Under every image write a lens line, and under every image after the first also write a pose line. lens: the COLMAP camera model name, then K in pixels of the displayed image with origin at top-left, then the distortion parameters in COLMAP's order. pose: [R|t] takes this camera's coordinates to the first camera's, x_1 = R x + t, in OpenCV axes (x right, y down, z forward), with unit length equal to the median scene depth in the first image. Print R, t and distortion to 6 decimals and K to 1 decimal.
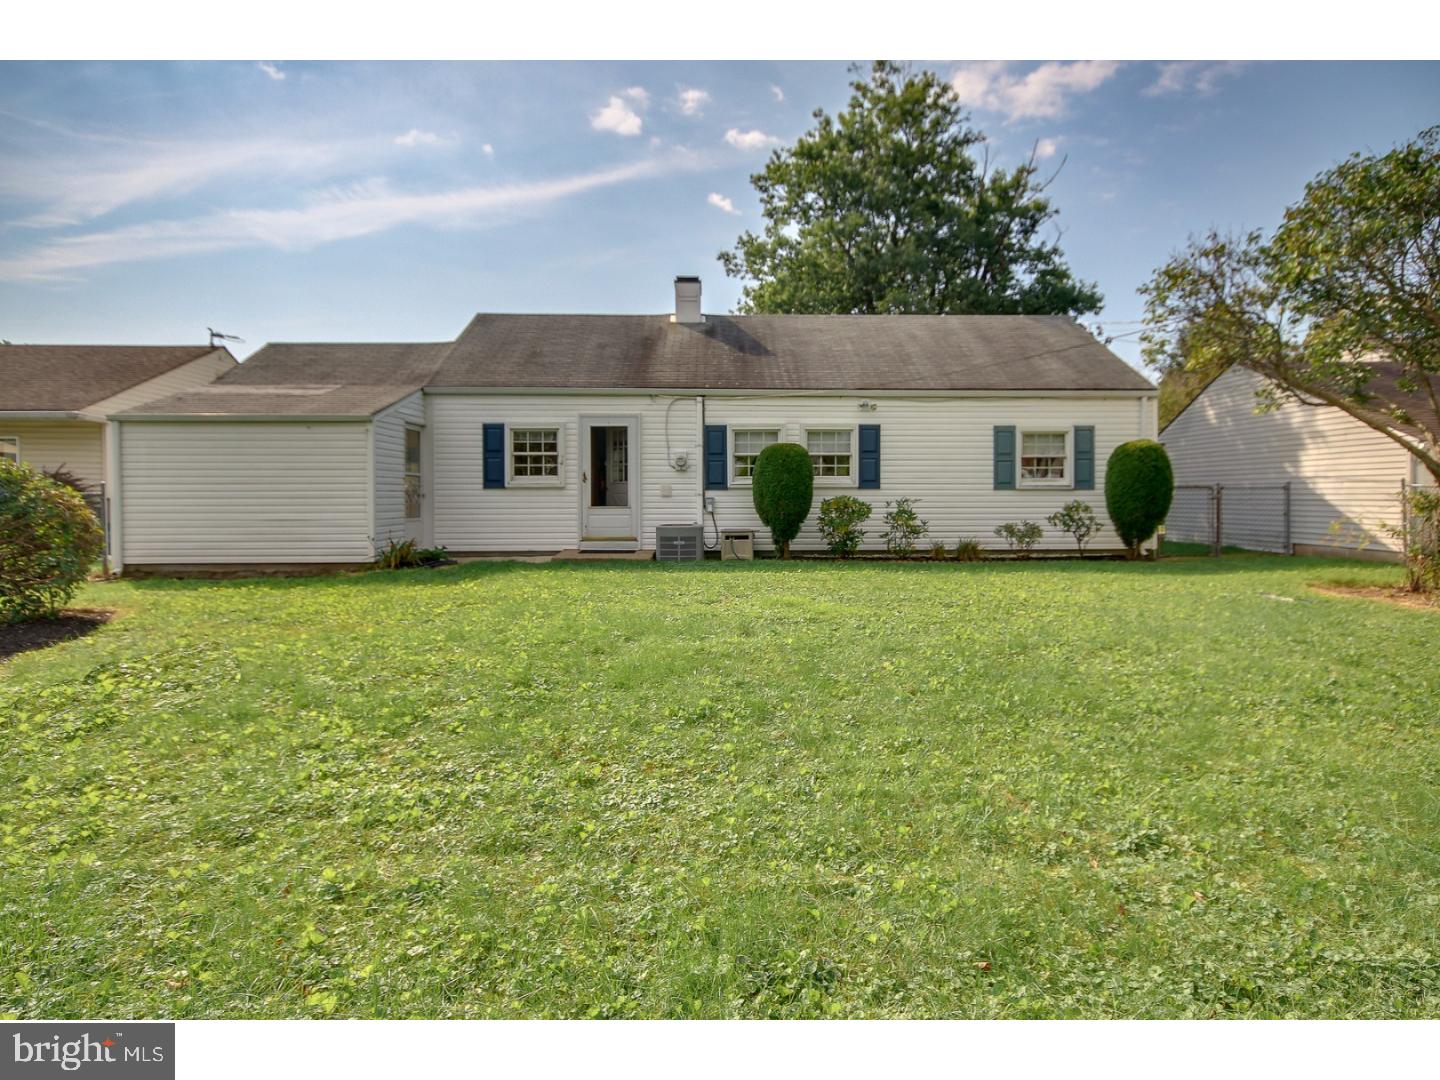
lens RADIAL K [[919.9, 0, 719.7], [0, 919.9, 456.2], [0, 0, 1]] dist [-0.000575, -0.000205]
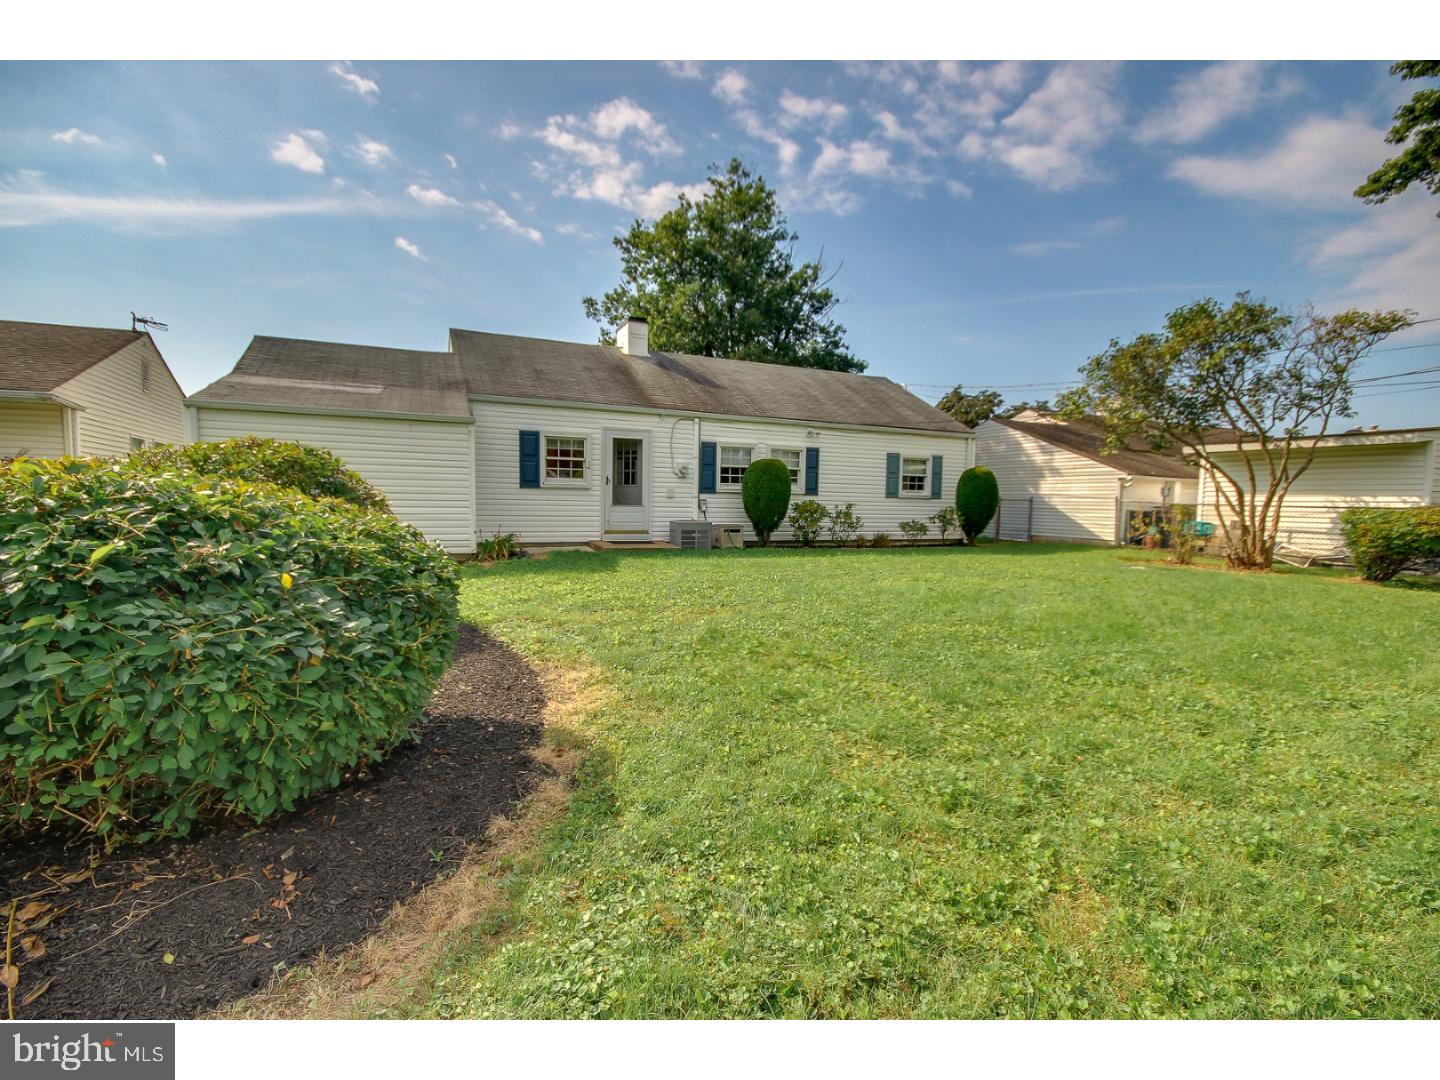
lens RADIAL K [[708.1, 0, 701.0], [0, 708.1, 510.1], [0, 0, 1]] dist [0.000841, -0.014734]
pose [[0.917818, 0.012694, 0.396799, -0.396947], [-0.036086, 0.998019, 0.051541, 0.009636], [-0.395358, -0.061624, 0.916457, 0.111564]]
